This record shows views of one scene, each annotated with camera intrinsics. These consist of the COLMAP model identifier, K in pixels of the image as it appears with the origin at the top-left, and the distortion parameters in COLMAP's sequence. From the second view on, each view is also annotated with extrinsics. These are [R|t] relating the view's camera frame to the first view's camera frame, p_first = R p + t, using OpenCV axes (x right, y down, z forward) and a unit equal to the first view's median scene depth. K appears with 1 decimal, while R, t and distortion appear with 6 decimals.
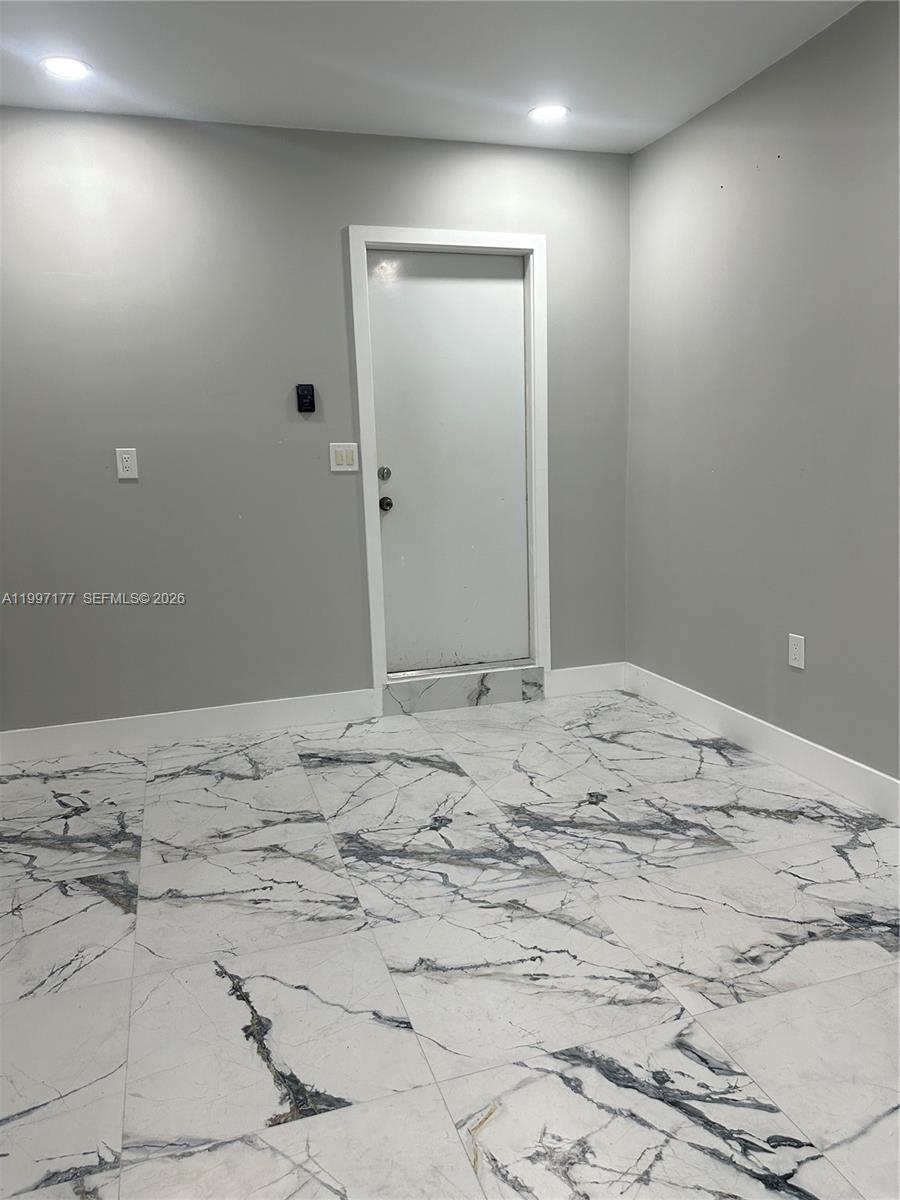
lens RADIAL K [[859.6, 0, 446.2], [0, 859.6, 599.4], [0, 0, 1]] dist [-0.024908, -0.023387]
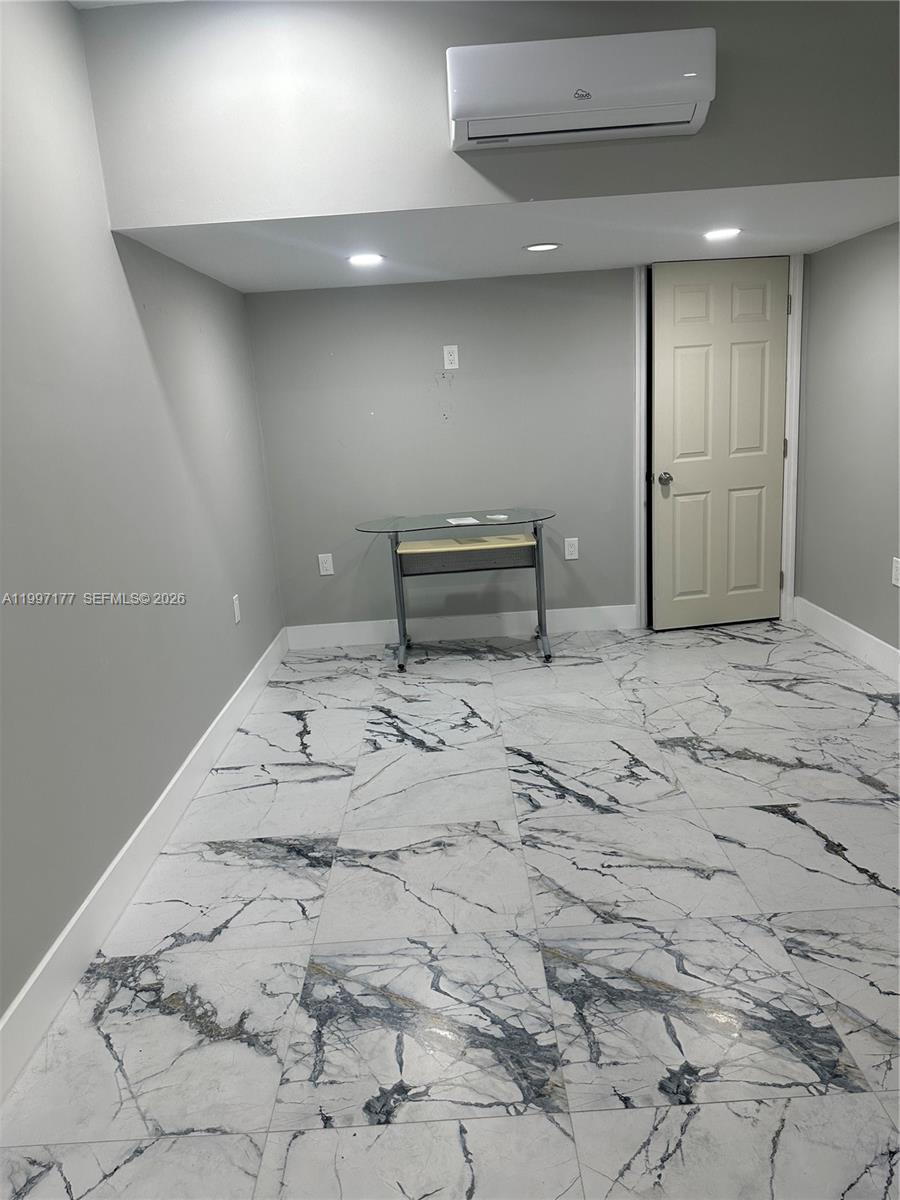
lens RADIAL K [[859.6, 0, 446.0], [0, 859.6, 600.3], [0, 0, 1]] dist [-0.024908, -0.023387]
pose [[-0.950431, 0.032819, 0.309199, -0.054035], [0.151678, 0.917009, 0.368902, -0.338729], [-0.271431, 0.397514, -0.876532, 1.714169]]
